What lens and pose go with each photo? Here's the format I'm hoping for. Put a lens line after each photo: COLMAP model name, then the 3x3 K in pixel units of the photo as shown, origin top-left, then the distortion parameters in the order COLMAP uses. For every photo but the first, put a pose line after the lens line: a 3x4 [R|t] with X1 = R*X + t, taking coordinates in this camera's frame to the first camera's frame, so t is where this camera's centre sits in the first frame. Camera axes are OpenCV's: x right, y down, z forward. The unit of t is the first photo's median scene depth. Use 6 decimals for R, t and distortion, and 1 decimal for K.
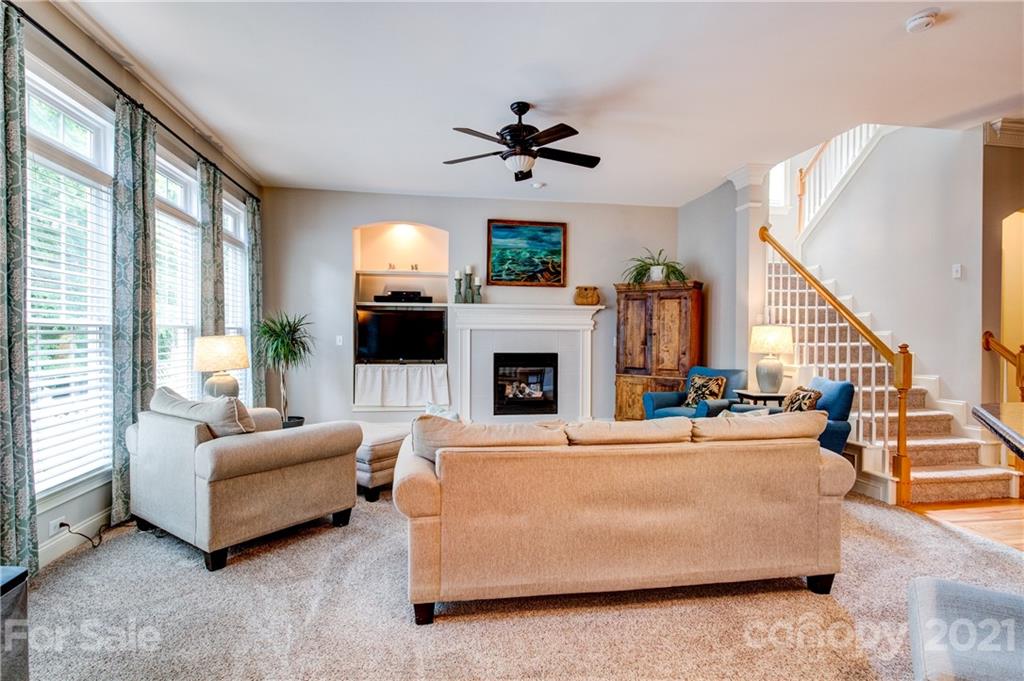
lens RADIAL K [[514.0, 0, 513.1], [0, 514.0, 342.9], [0, 0, 1]] dist [-0.006725, 0.001830]
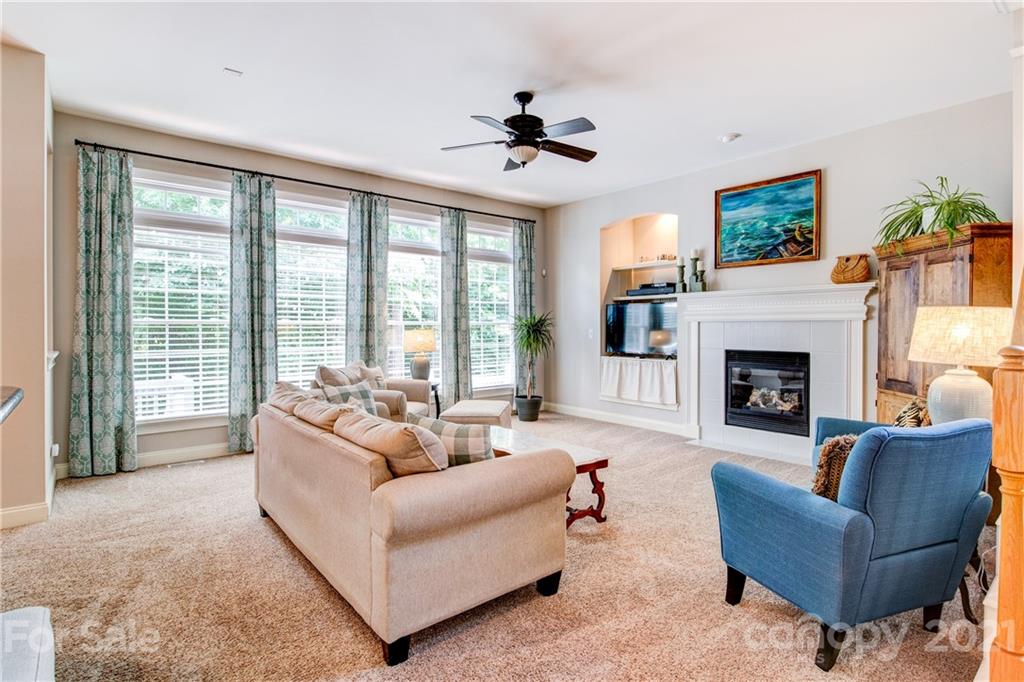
lens RADIAL K [[514.0, 0, 515.8], [0, 514.0, 333.5], [0, 0, 1]] dist [-0.006725, 0.001830]
pose [[0.507964, 0.005085, -0.861363, 0.510345], [-0.011974, 0.999928, -0.001158, -0.001459], [0.861295, 0.010902, 0.507988, 0.289835]]
